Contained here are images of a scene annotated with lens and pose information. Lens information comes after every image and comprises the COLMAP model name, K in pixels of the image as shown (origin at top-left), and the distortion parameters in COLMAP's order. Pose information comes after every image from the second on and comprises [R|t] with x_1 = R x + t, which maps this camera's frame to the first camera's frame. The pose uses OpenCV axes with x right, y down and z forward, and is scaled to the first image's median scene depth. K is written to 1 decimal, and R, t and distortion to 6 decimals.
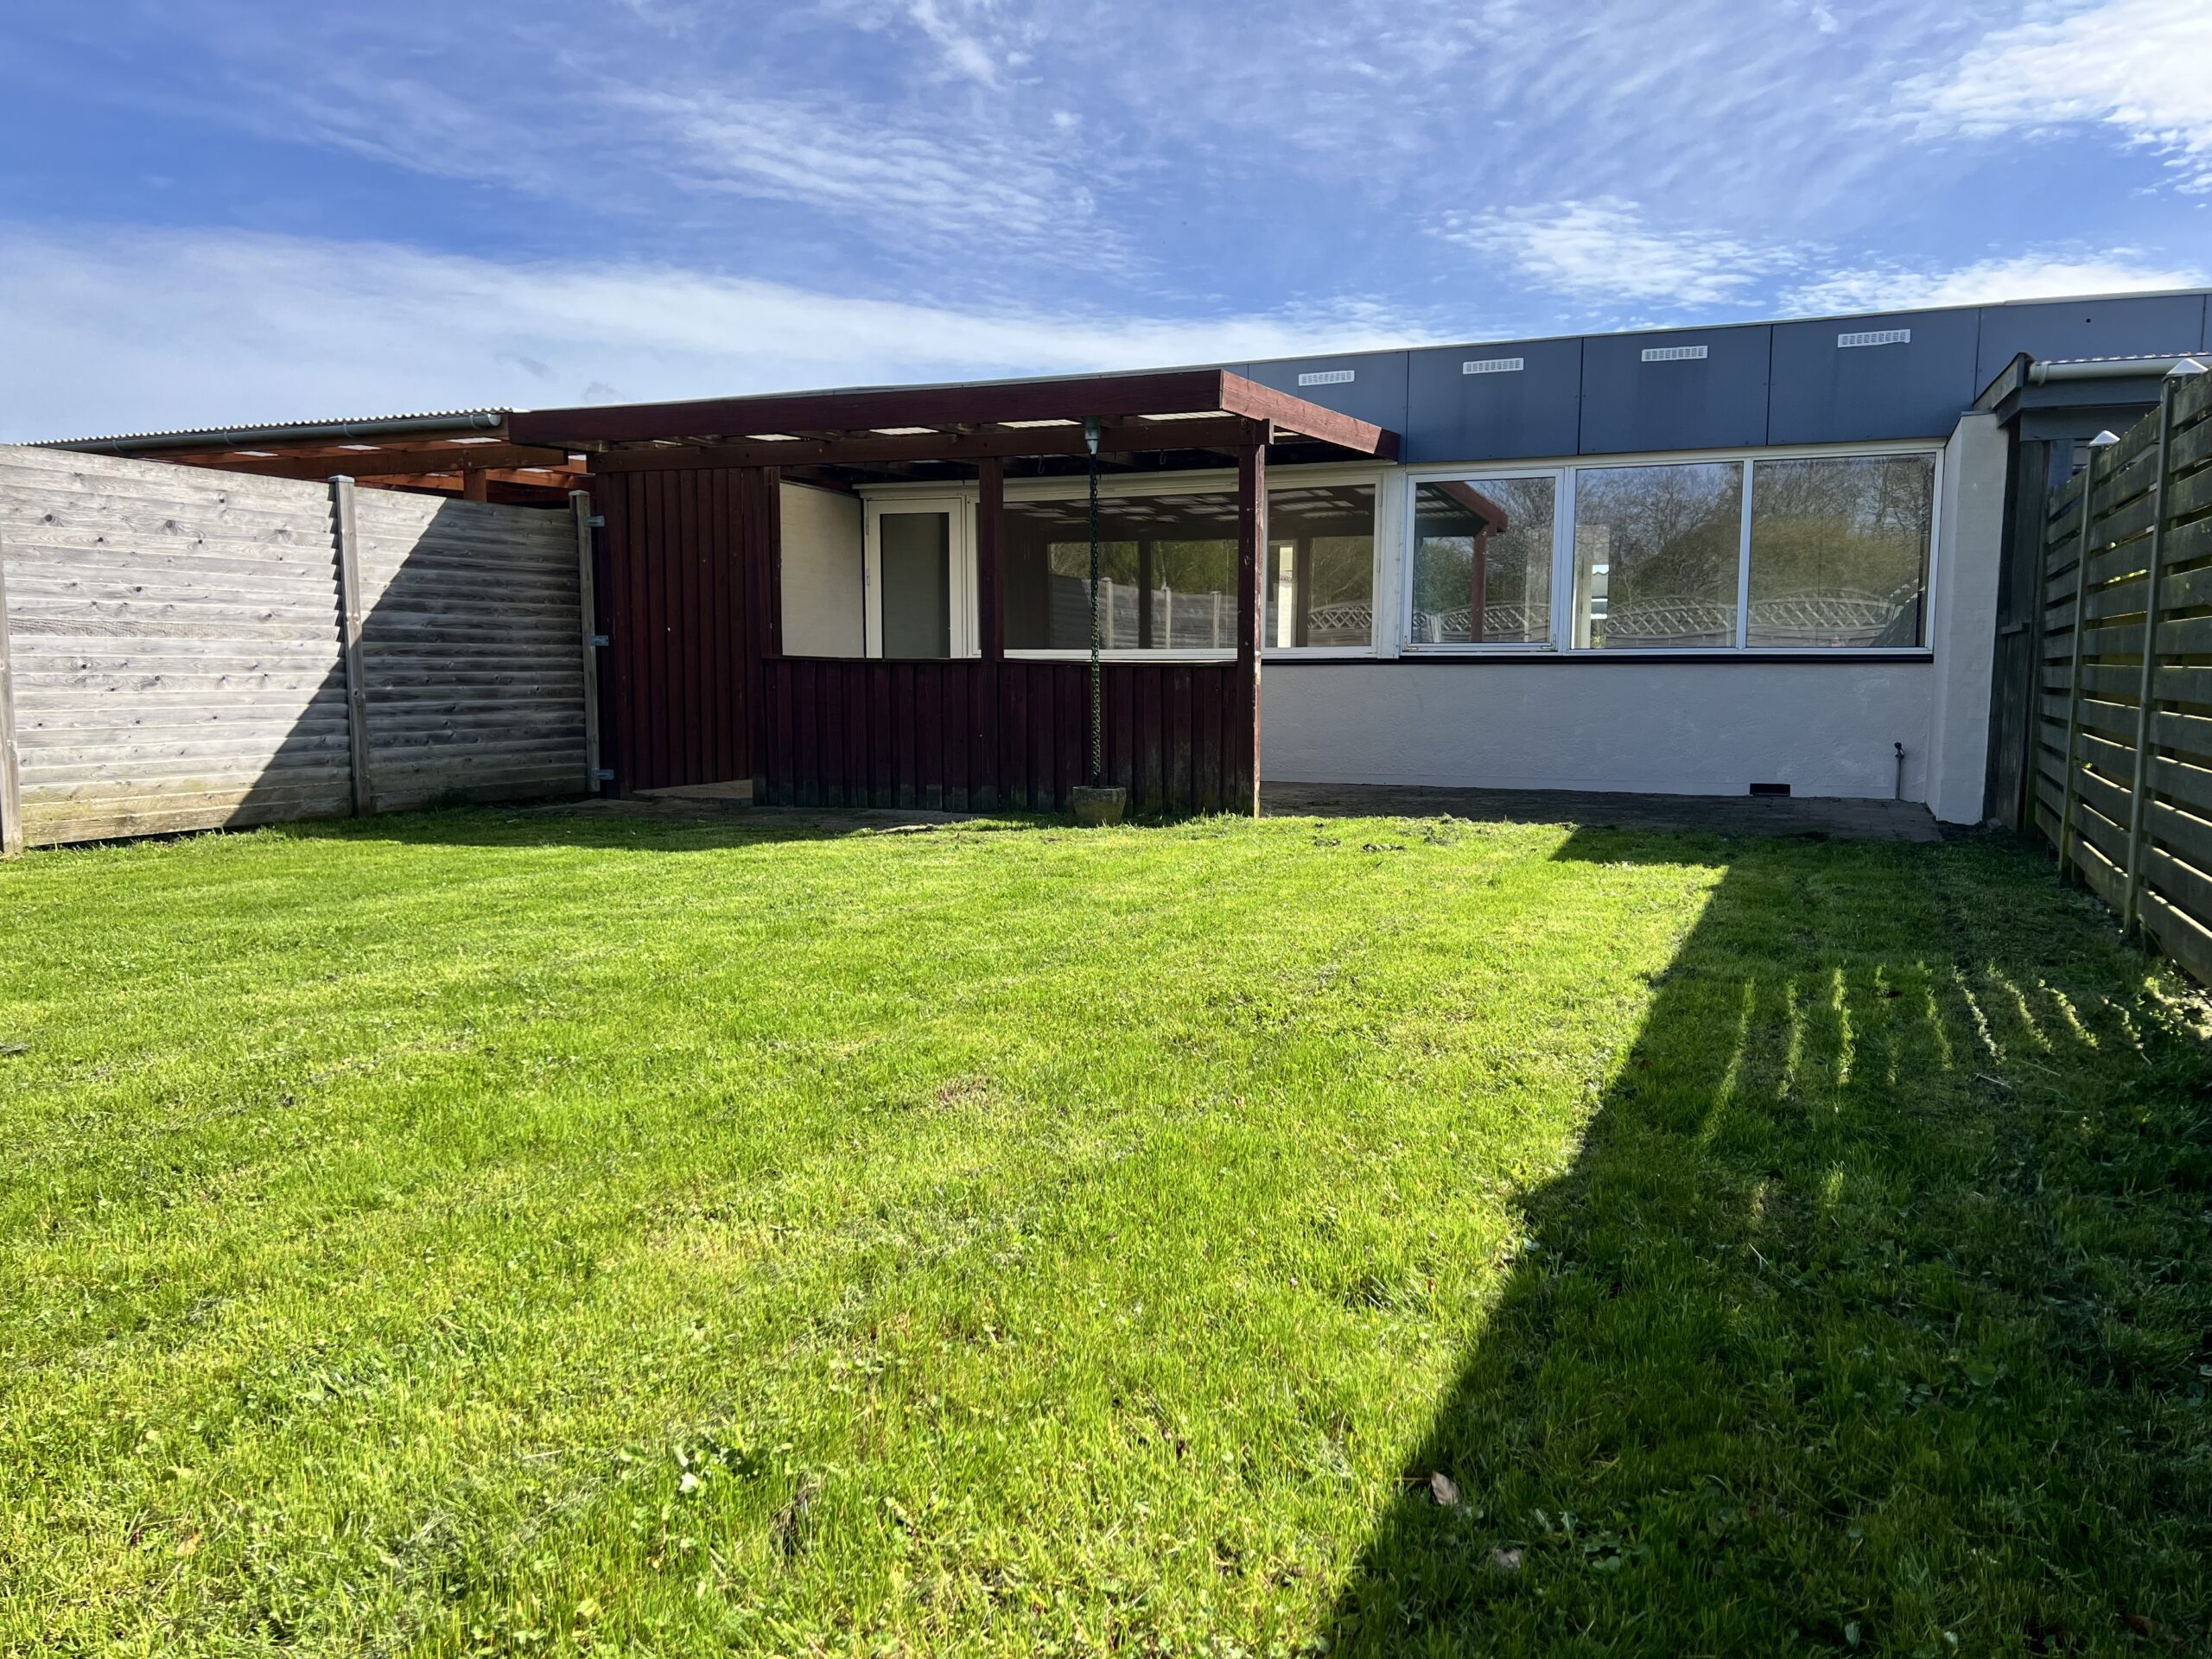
lens RADIAL K [[1637.9, 0, 1106.0], [0, 1637.9, 829.5], [0, 0, 1]] dist [0.057116, -0.066776]
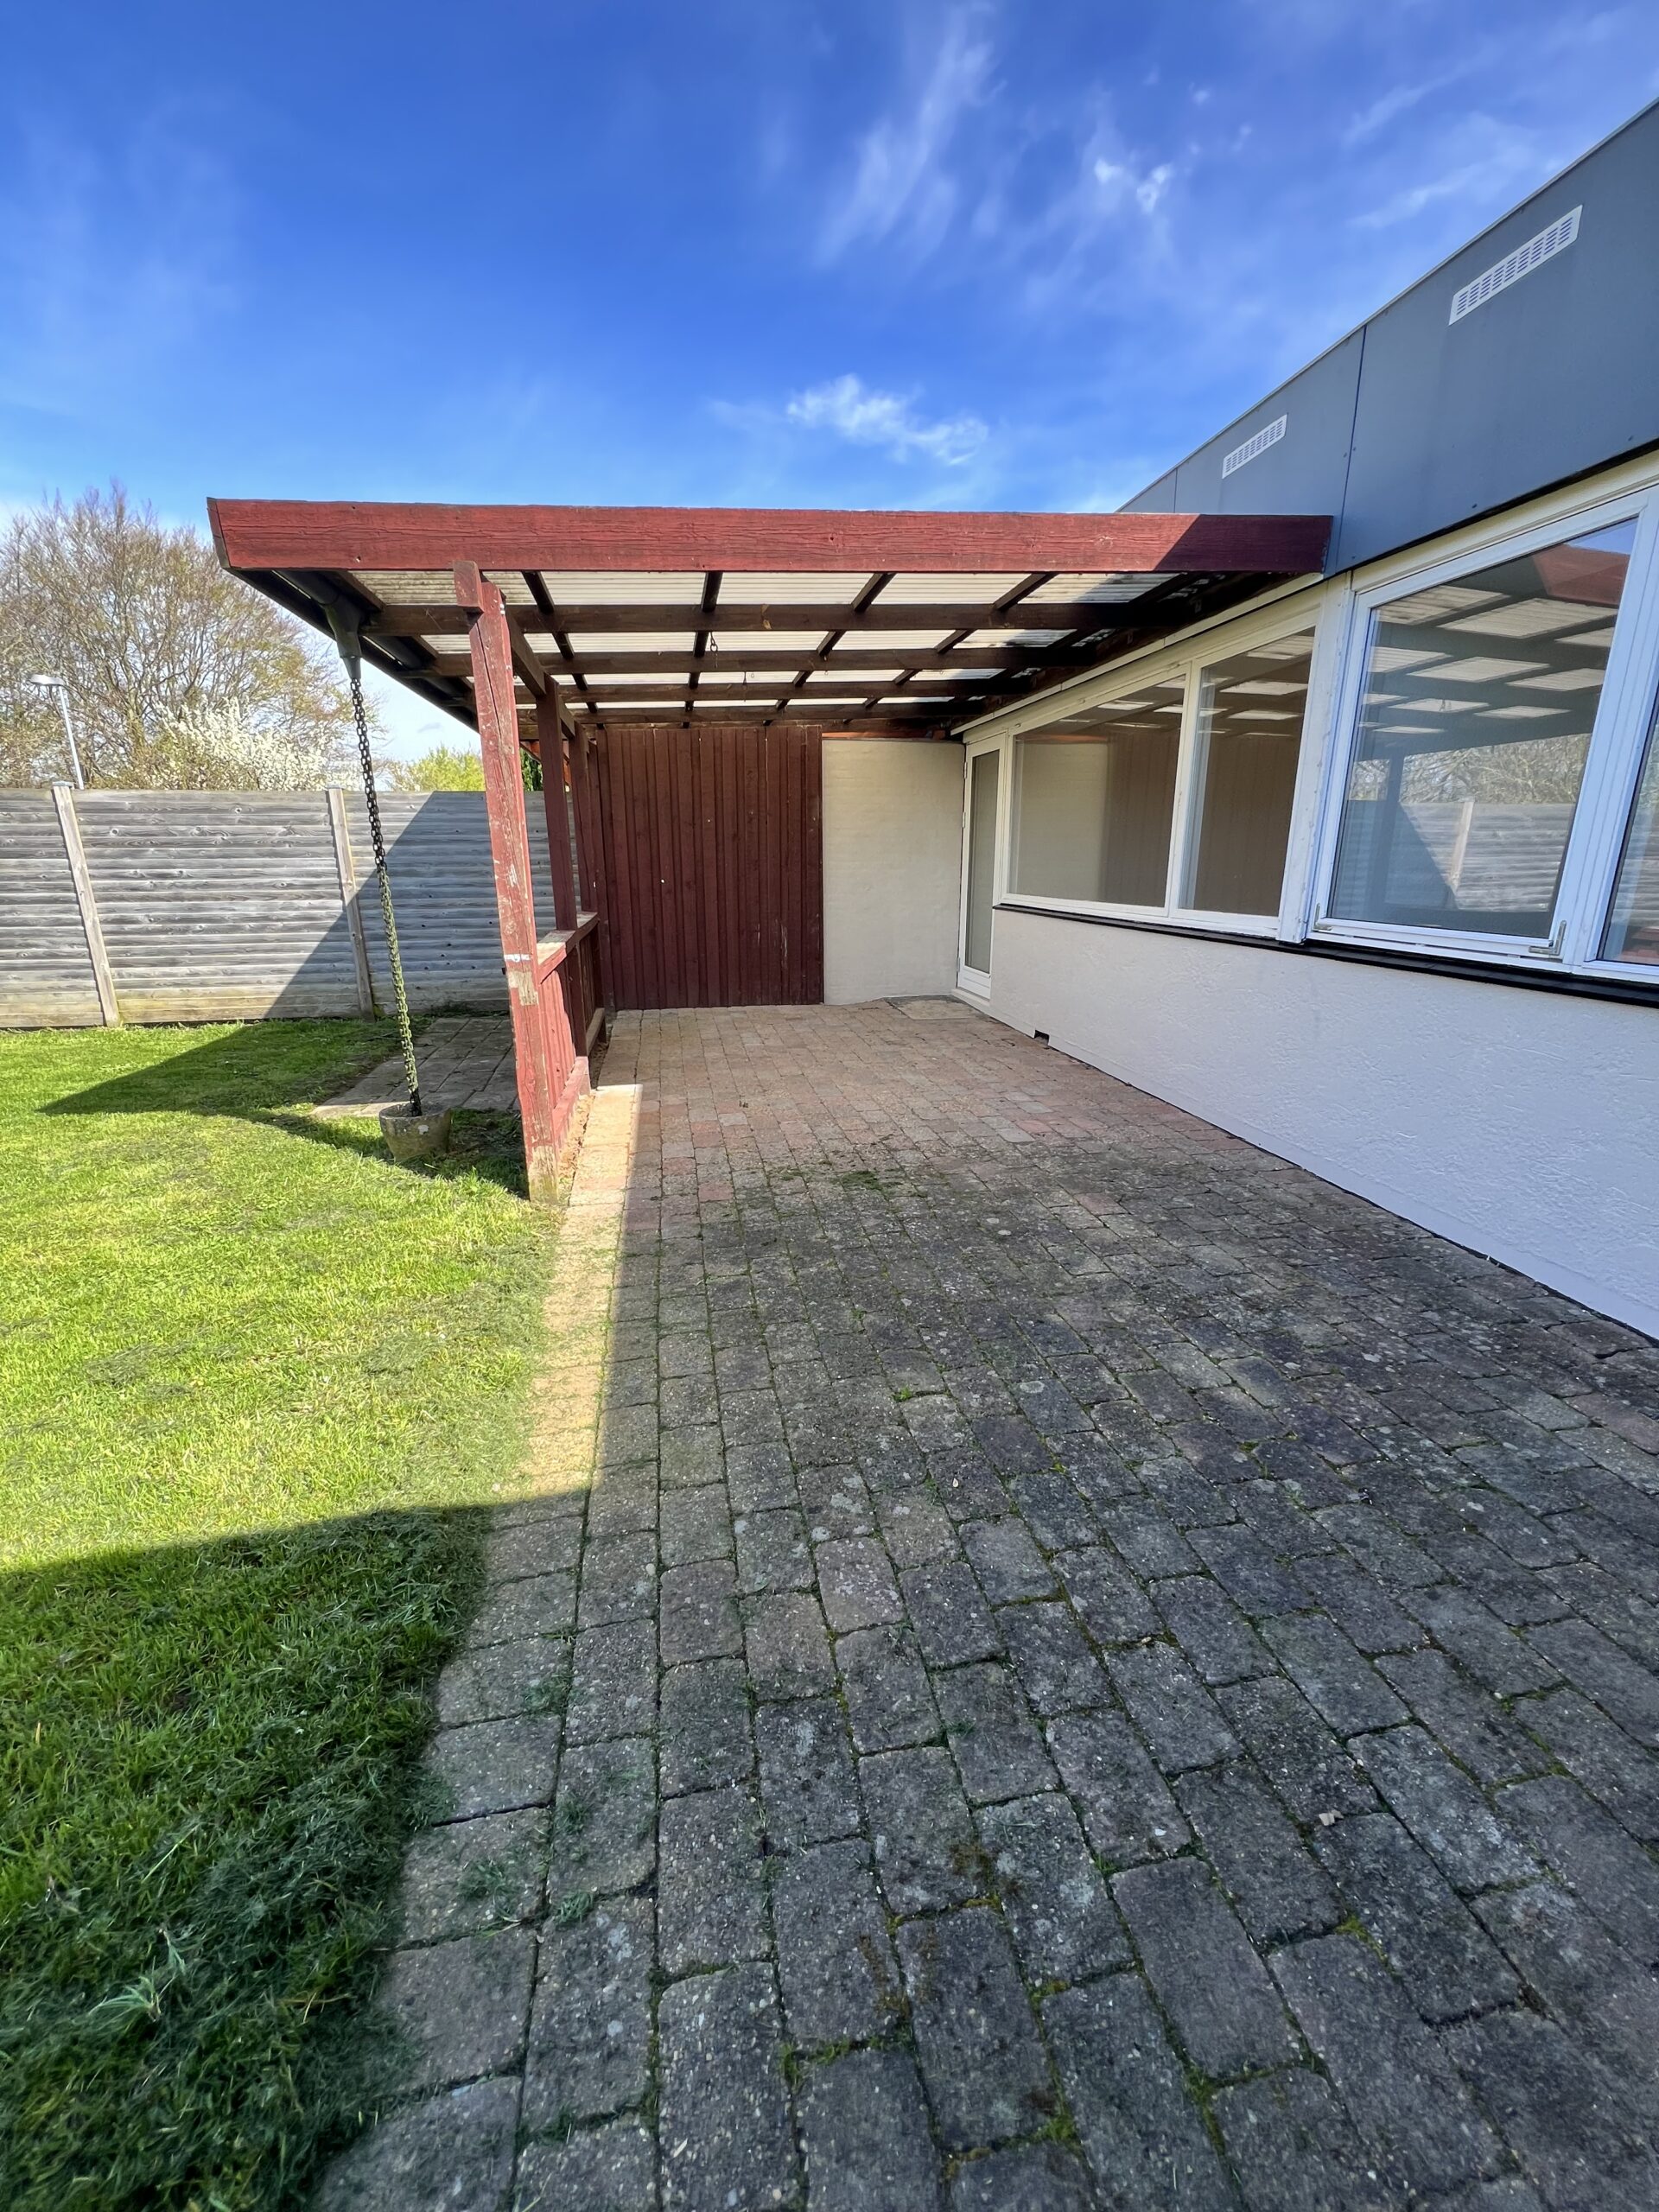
lens RADIAL K [[884.3, 0, 831.6], [0, 884.3, 1101.6], [0, 0, 1]] dist [-0.001998, 0.000930]
pose [[0.550453, 0.218350, -0.805807, 0.374046], [-0.074459, 0.974186, 0.213112, -0.112112], [0.831539, -0.057308, 0.552502, 0.735393]]
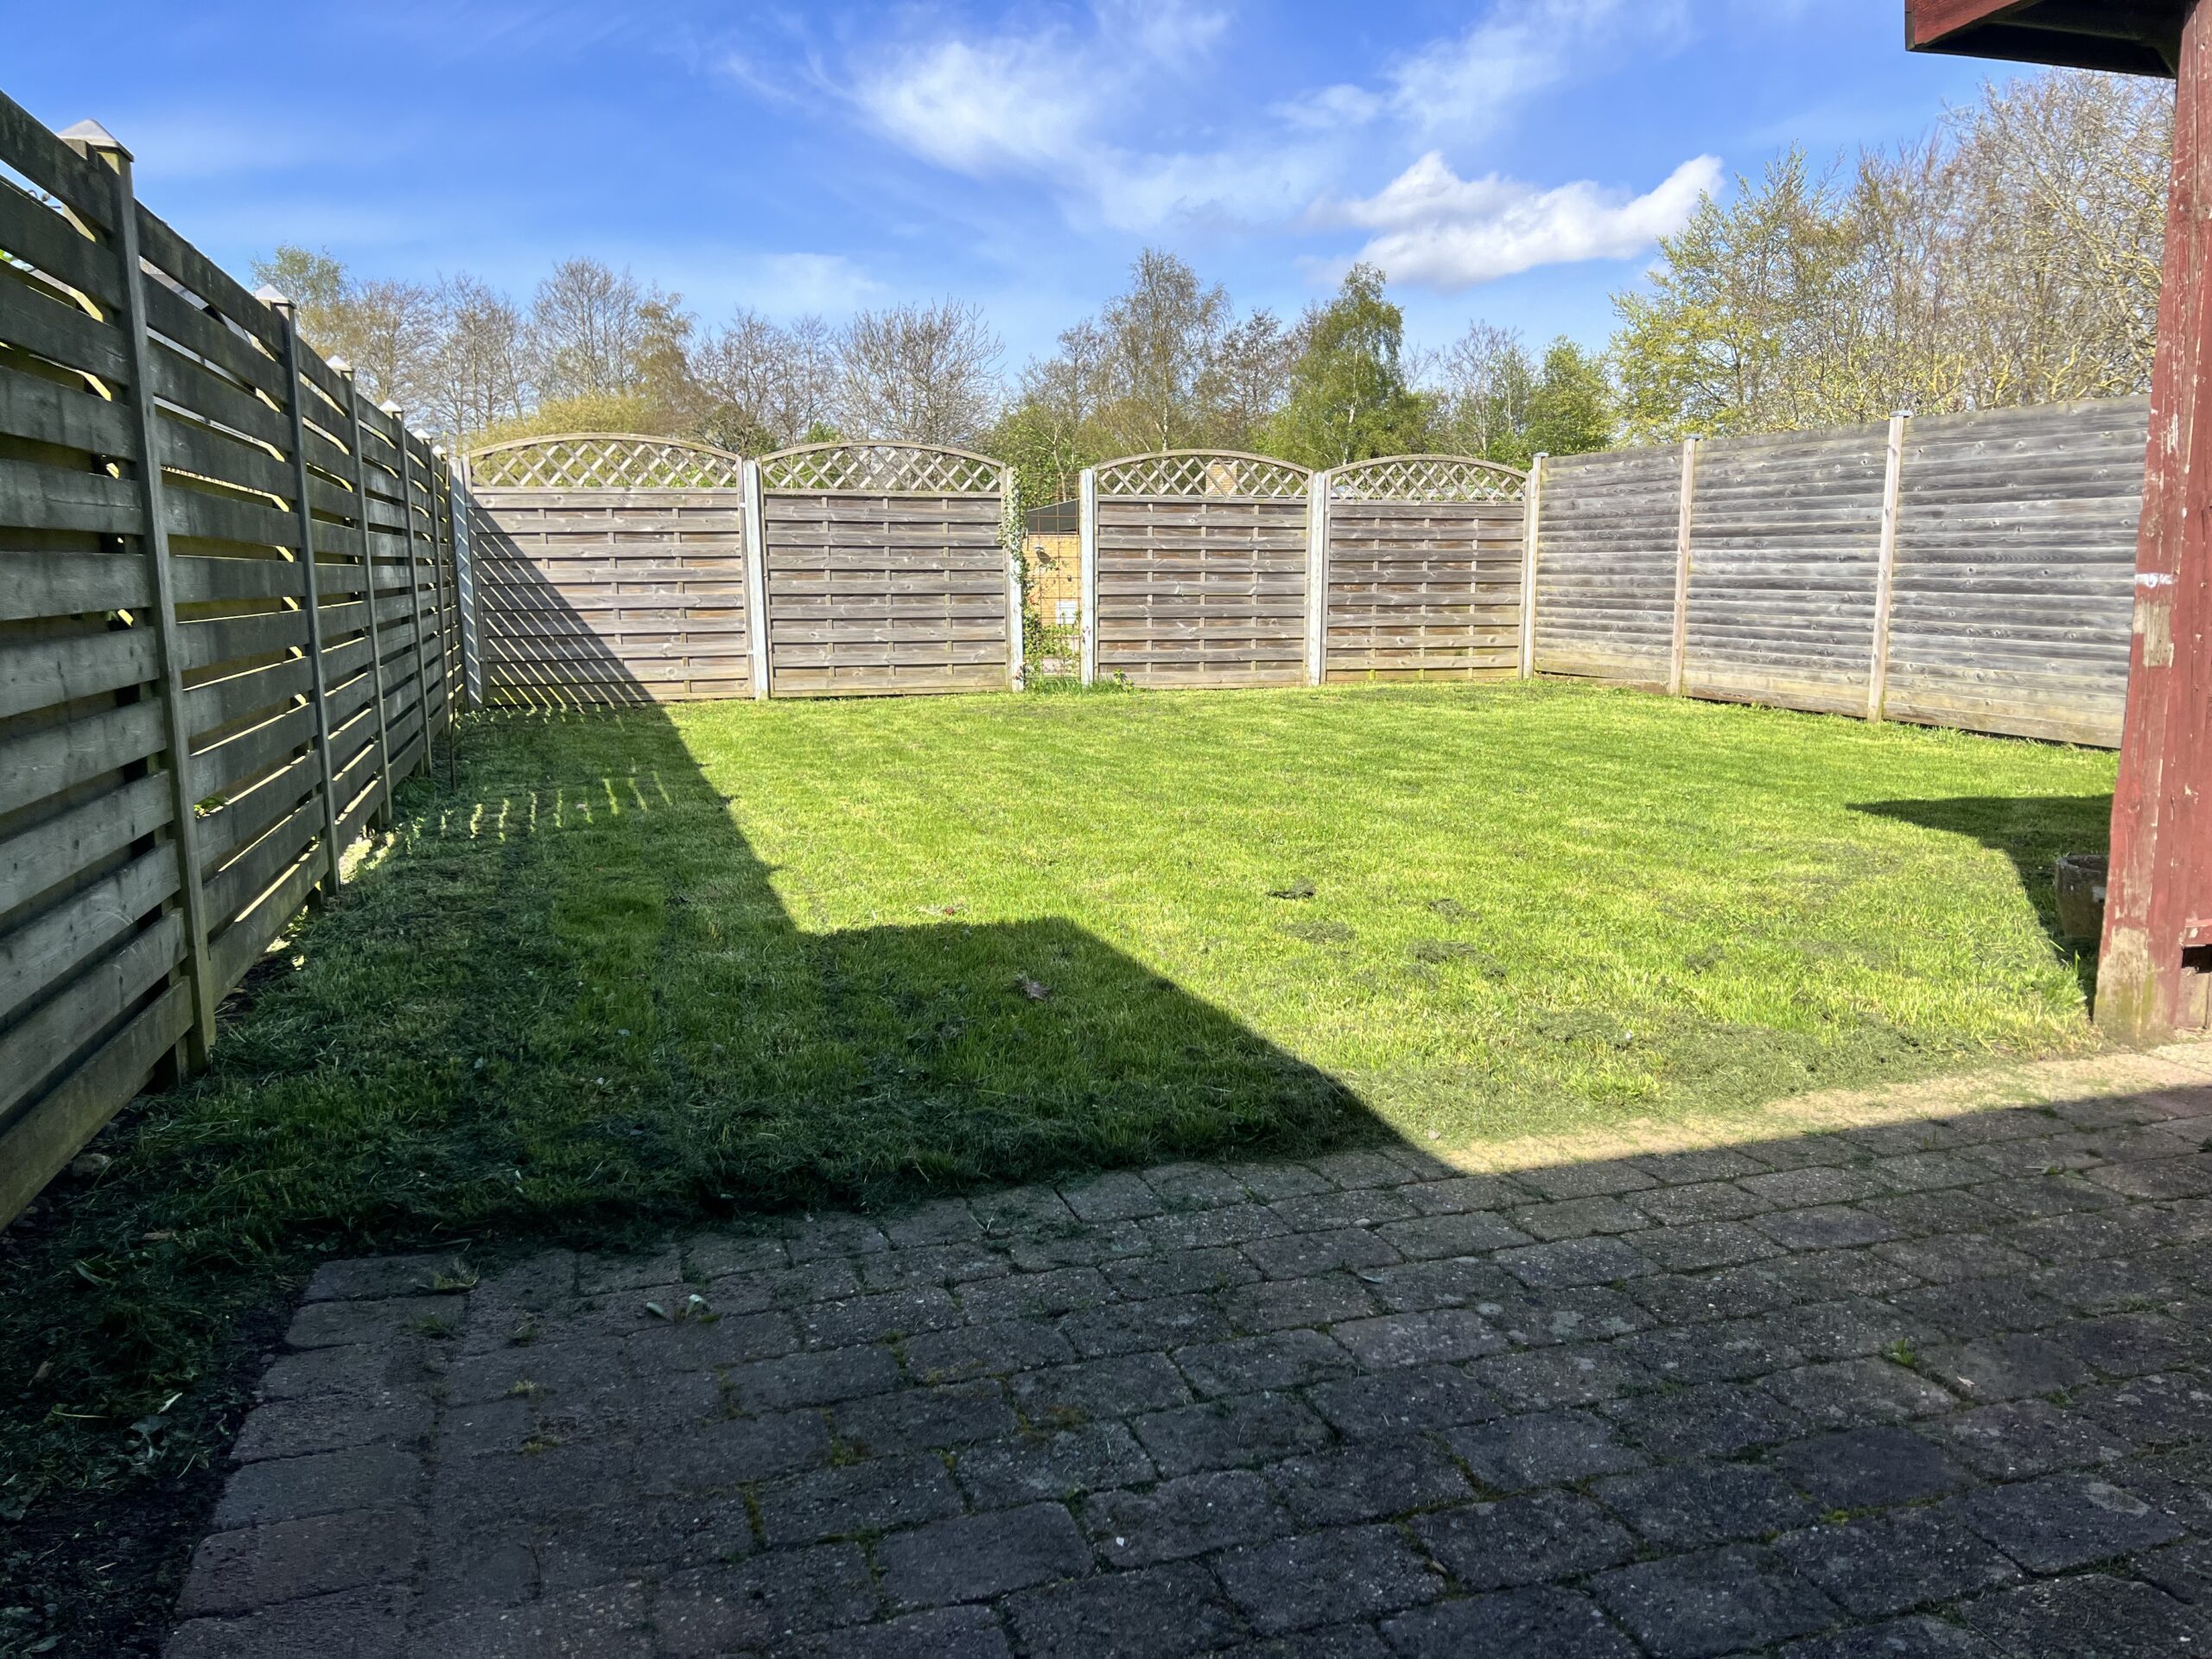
lens RADIAL K [[1658.5, 0, 1107.8], [0, 1658.5, 825.7], [0, 0, 1]] dist [0.053283, -0.058639]
pose [[-0.761752, 0.099644, -0.640160, 0.484096], [-0.061356, 0.972565, 0.224394, -0.088656], [0.644957, 0.210210, -0.734739, 1.176445]]
